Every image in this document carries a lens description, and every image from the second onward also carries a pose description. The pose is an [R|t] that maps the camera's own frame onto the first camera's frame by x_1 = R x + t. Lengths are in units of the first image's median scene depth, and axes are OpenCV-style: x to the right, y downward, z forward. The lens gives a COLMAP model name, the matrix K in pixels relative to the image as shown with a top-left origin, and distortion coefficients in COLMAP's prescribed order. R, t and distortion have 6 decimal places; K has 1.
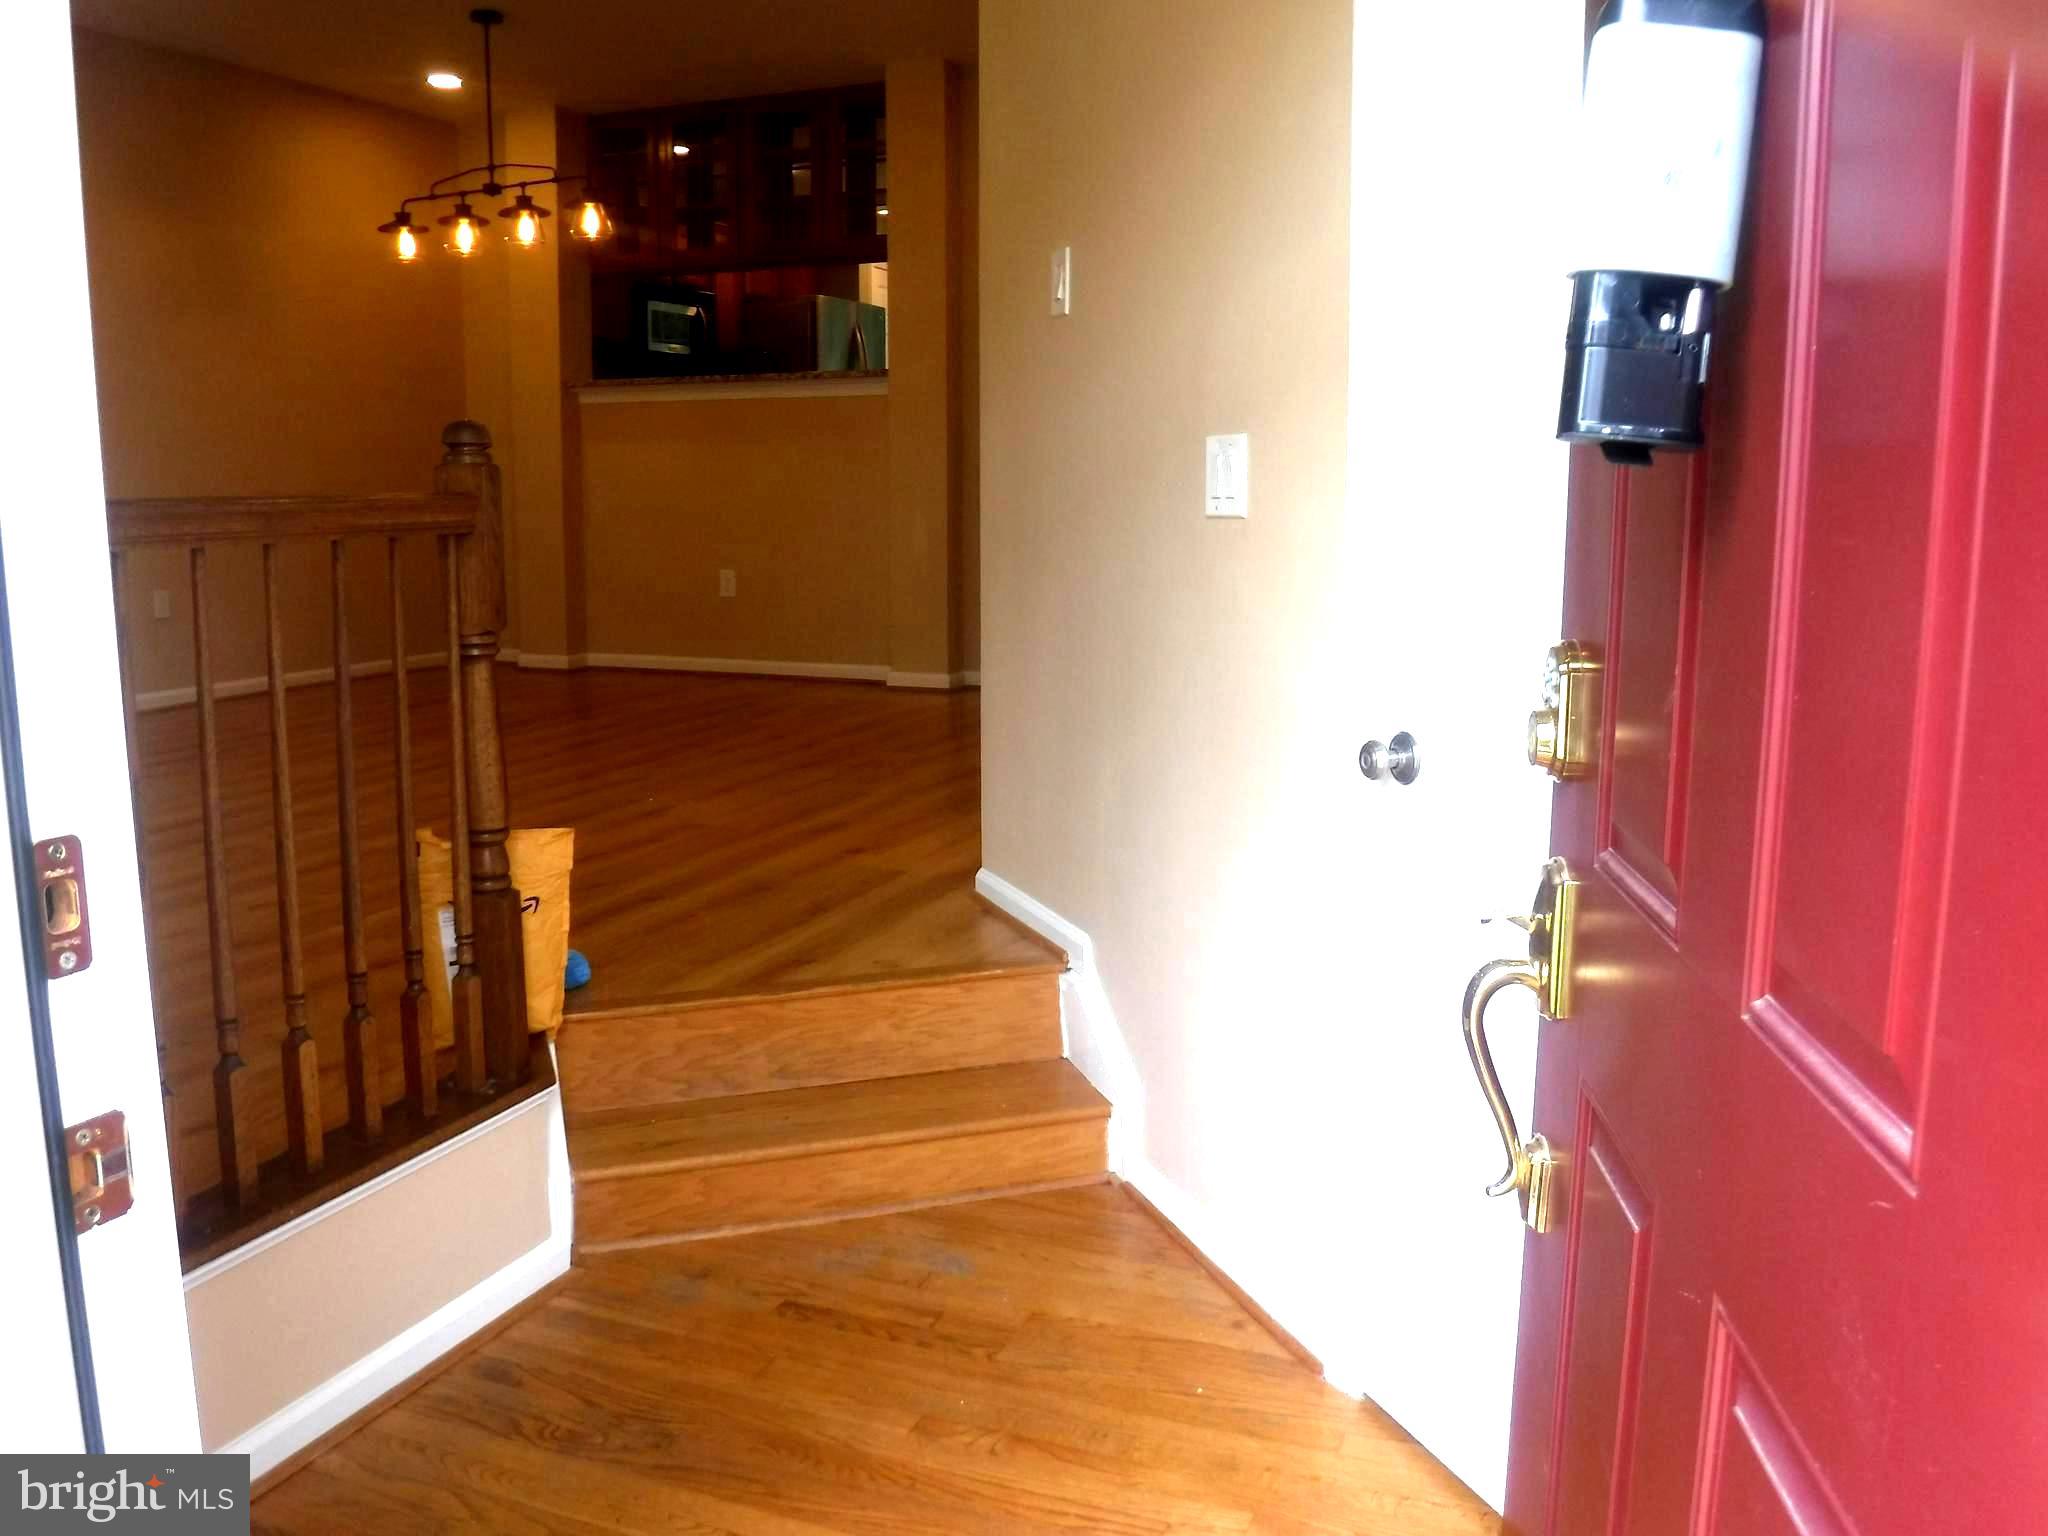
lens RADIAL K [[1683.1, 0, 1024.0], [0, 1683.1, 768.0], [0, 0, 1]] dist [-0.121467, 0.085193]
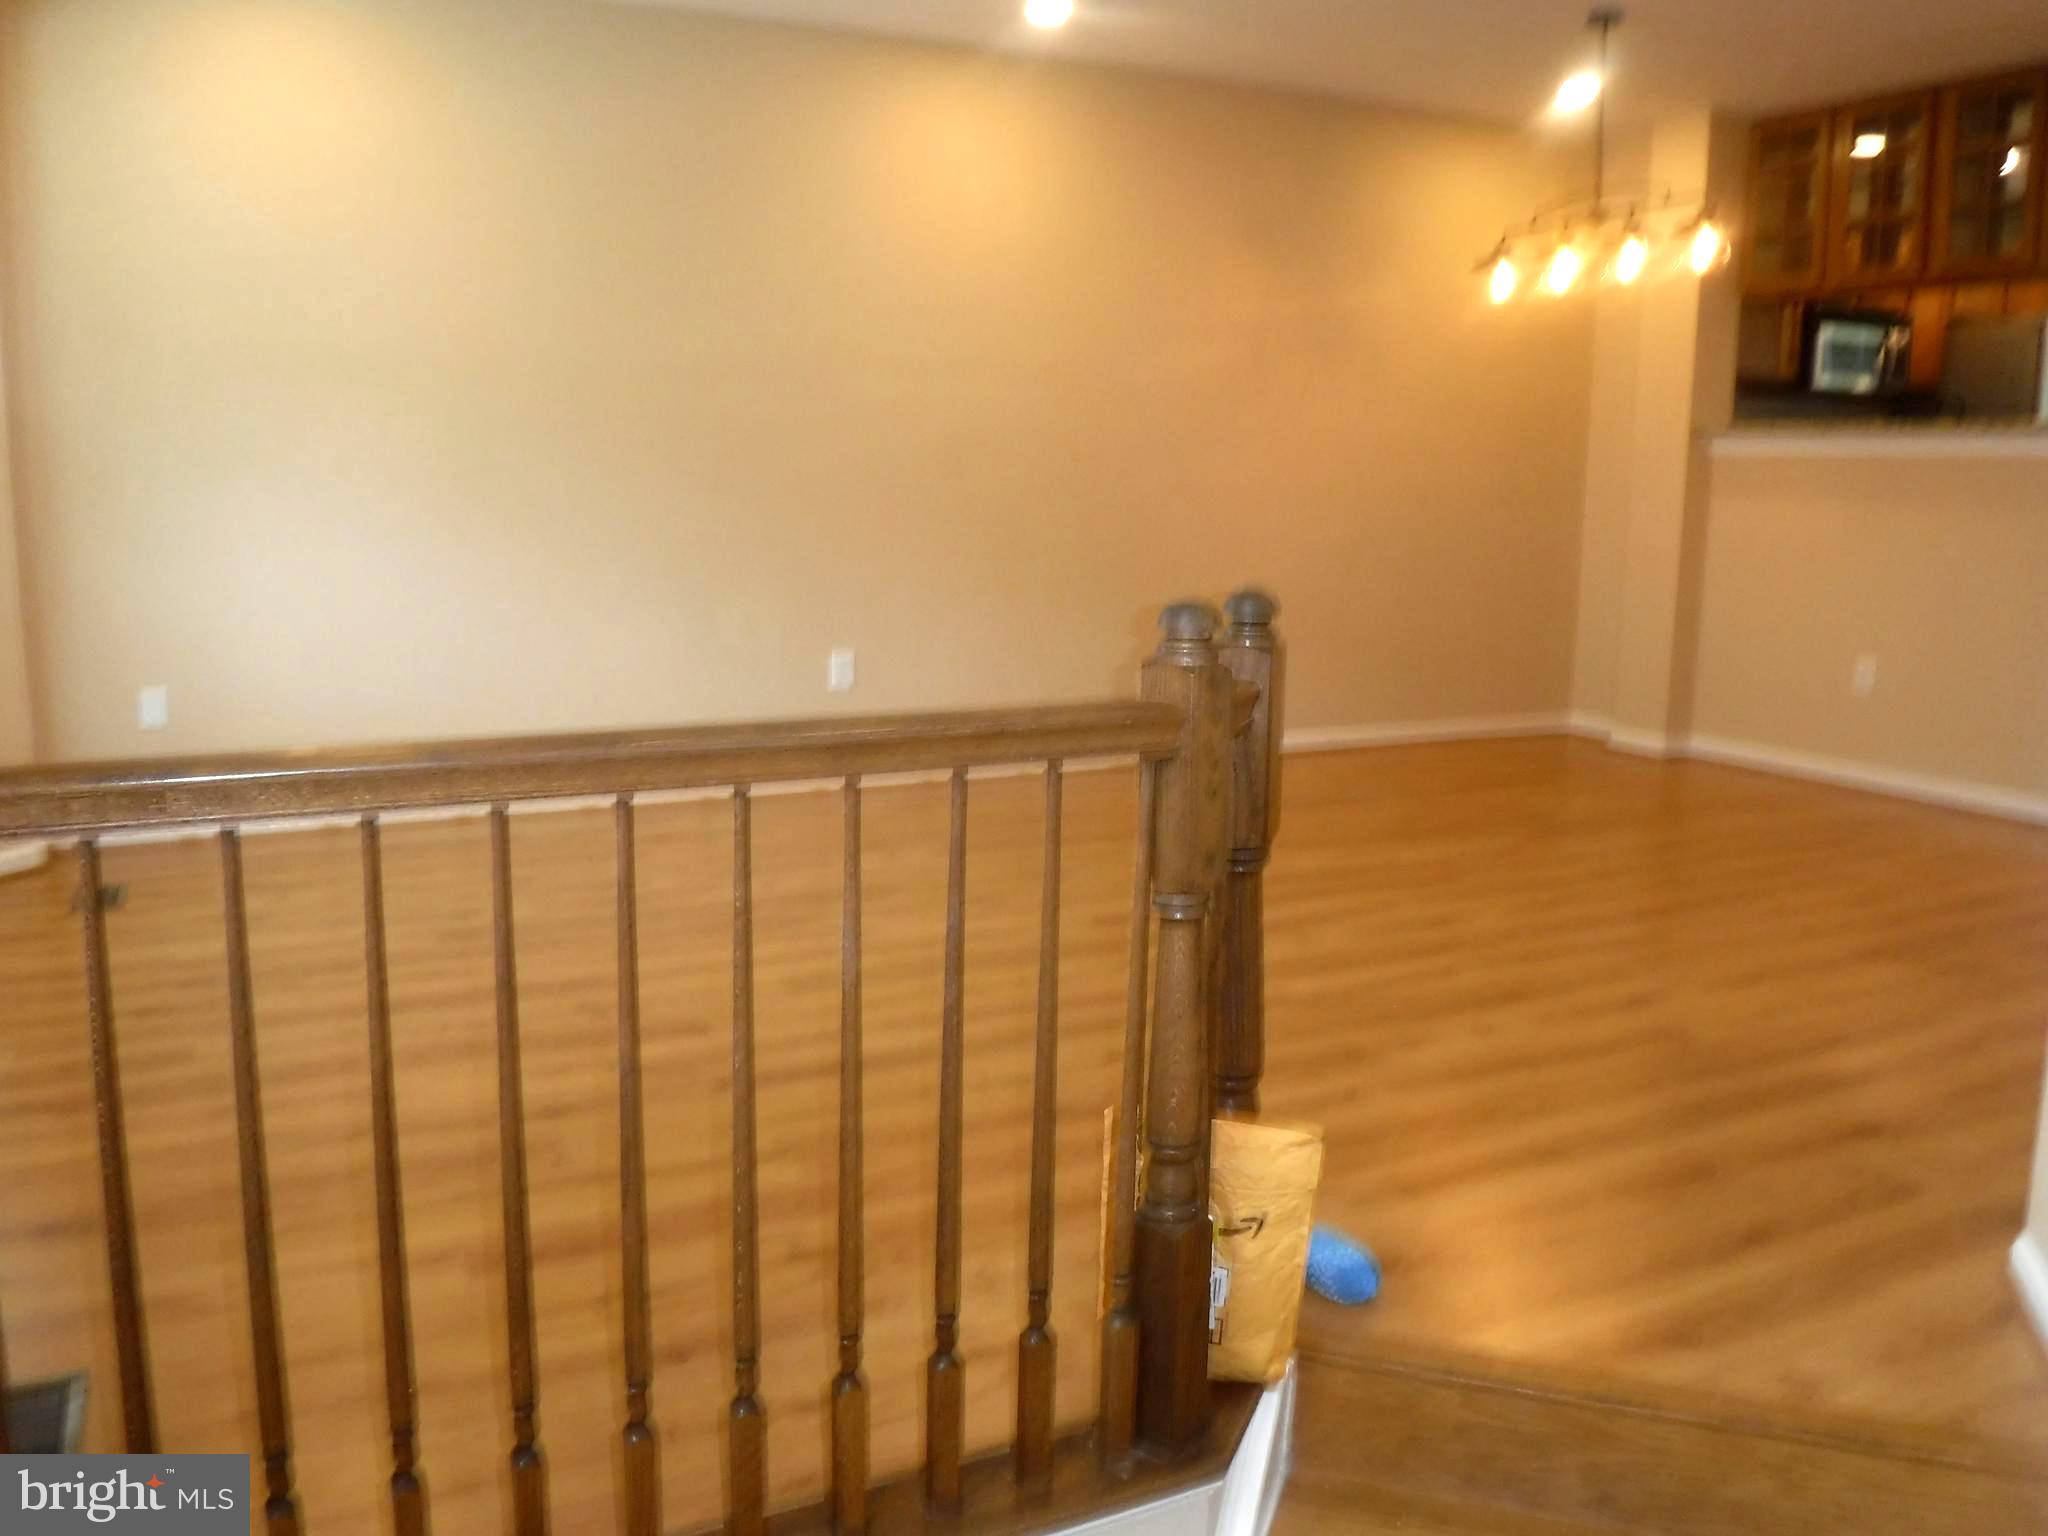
lens RADIAL K [[1683.1, 0, 1024.0], [0, 1683.1, 768.0], [0, 0, 1]] dist [-0.121467, 0.085193]
pose [[0.760524, 0.132070, -0.635736, 0.030936], [-0.131700, 0.990120, 0.048140, -0.057076], [0.635813, 0.047115, 0.770404, 0.133643]]
